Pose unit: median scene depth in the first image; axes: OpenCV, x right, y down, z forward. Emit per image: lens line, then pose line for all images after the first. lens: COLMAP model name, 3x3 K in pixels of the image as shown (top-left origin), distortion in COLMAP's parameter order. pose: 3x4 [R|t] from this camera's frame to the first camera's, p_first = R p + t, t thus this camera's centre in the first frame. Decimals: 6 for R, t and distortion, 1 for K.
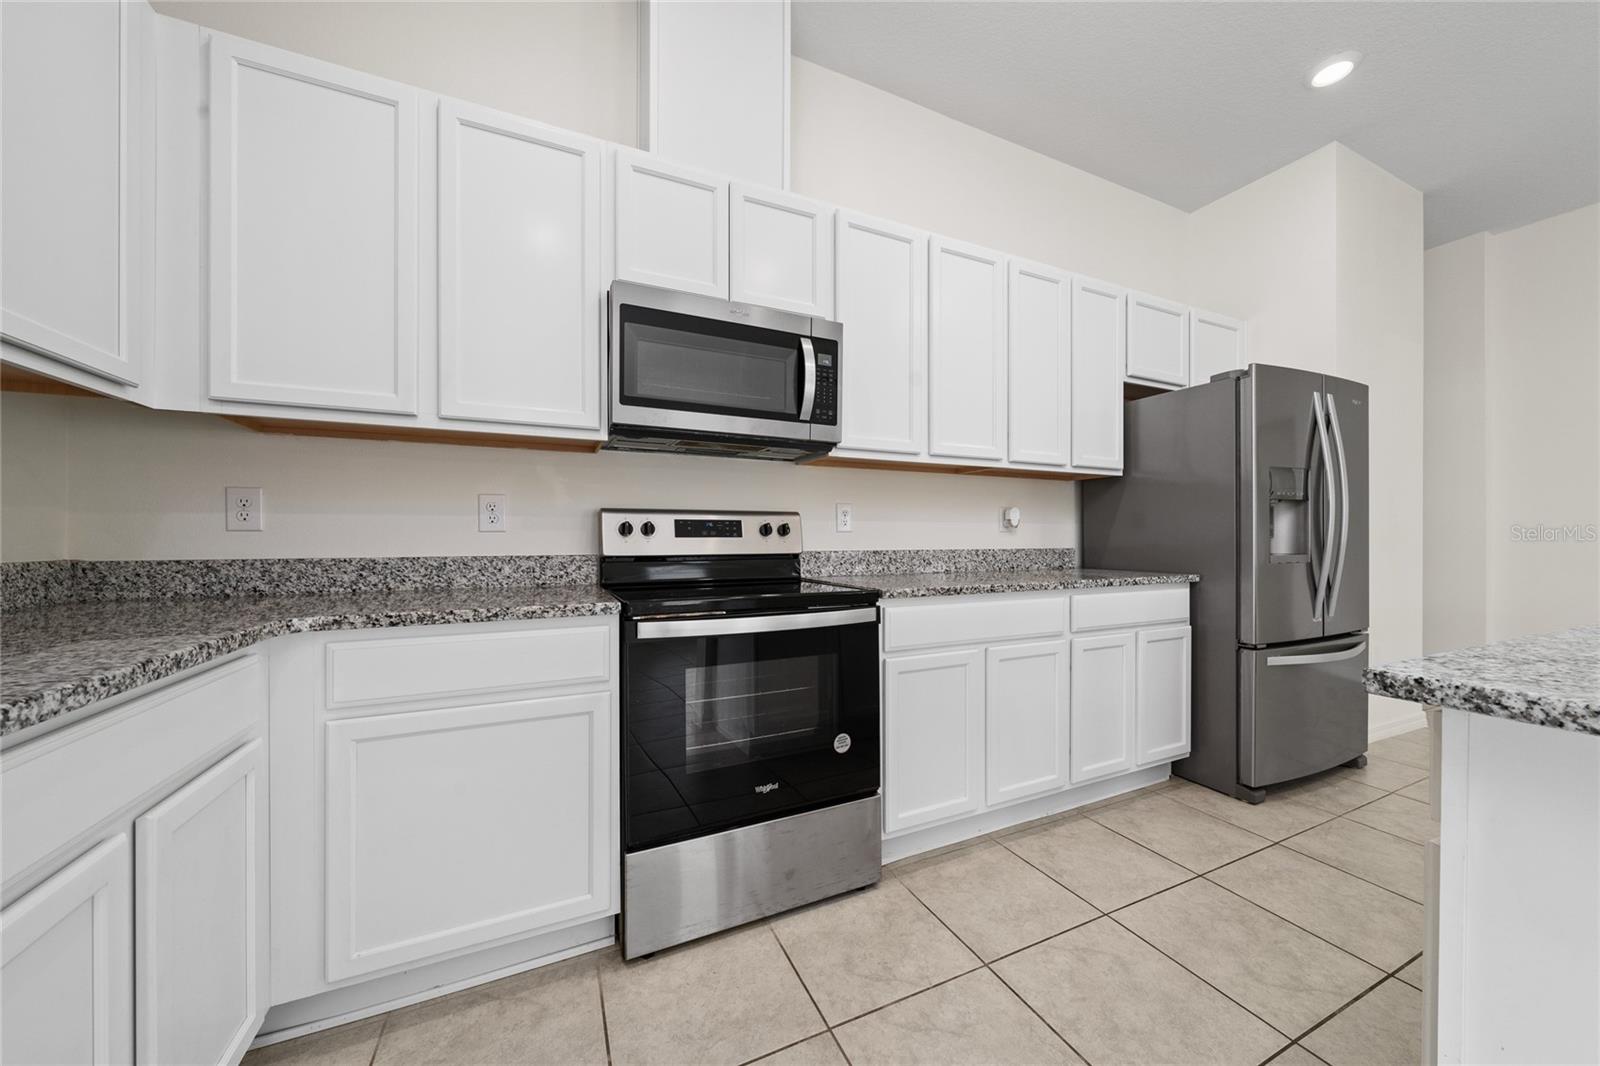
lens RADIAL K [[555.9, 0, 805.0], [0, 555.9, 534.4], [0, 0, 1]] dist [-0.002605, 0.000051]
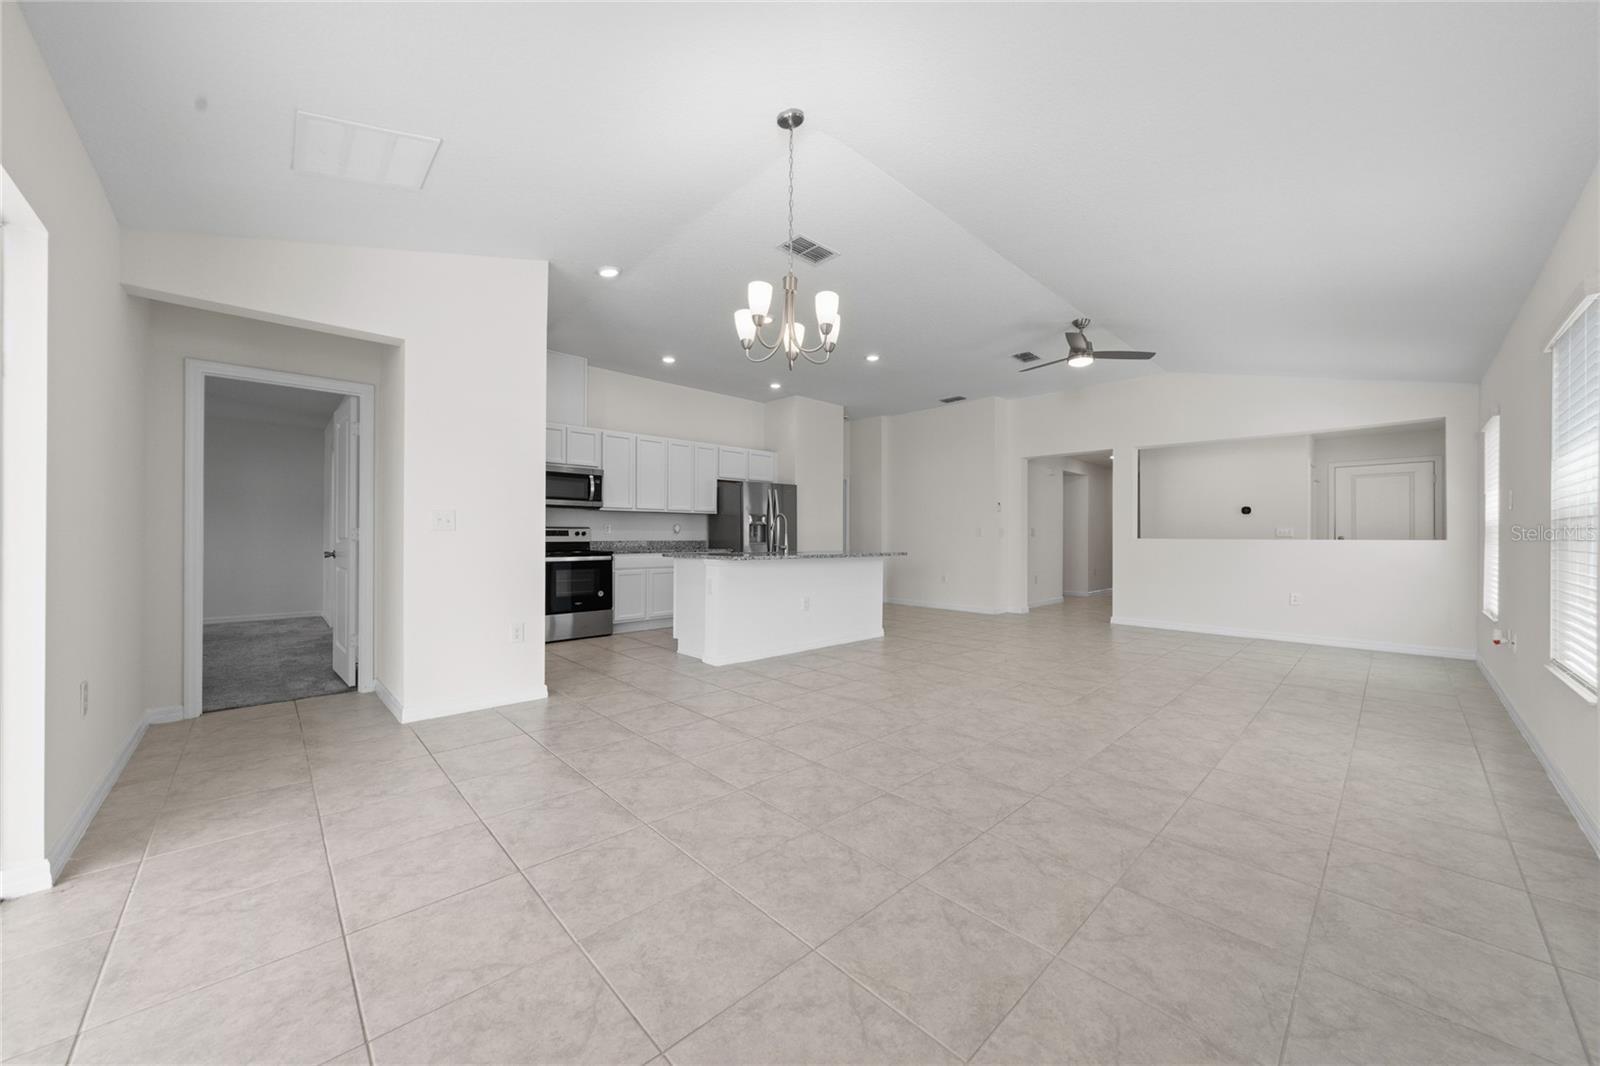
lens RADIAL K [[555.9, 0, 802.0], [0, 555.9, 532.8], [0, 0, 1]] dist [-0.002605, 0.000051]
pose [[0.946584, 0.003454, 0.322439, 0.118339], [-0.003542, 0.999994, -0.000312, -0.017383], [-0.322438, -0.000847, 0.946590, -2.401552]]
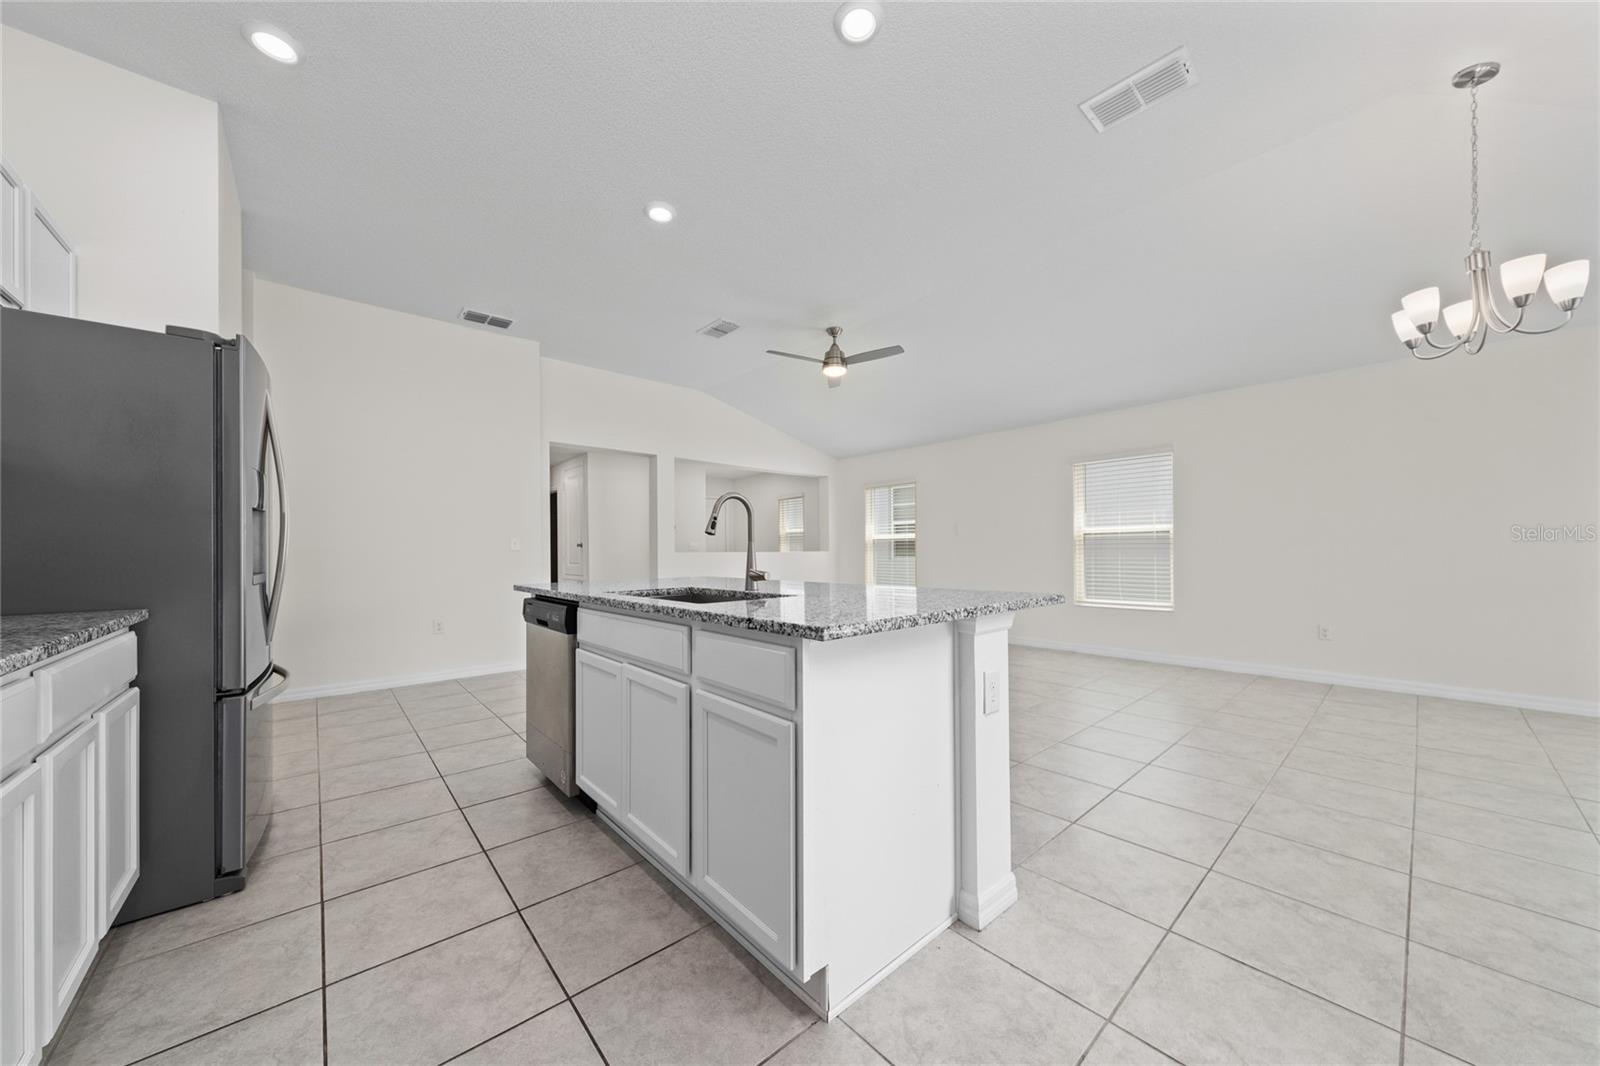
lens RADIAL K [[555.9, 0, 797.9], [0, 555.9, 546.2], [0, 0, 1]] dist [-0.002605, 0.000051]
pose [[-0.280775, 0.007372, 0.959745, -0.209944], [0.000993, 0.999972, -0.007391, 0.001353], [-0.959773, -0.001122, -0.280774, 0.535502]]
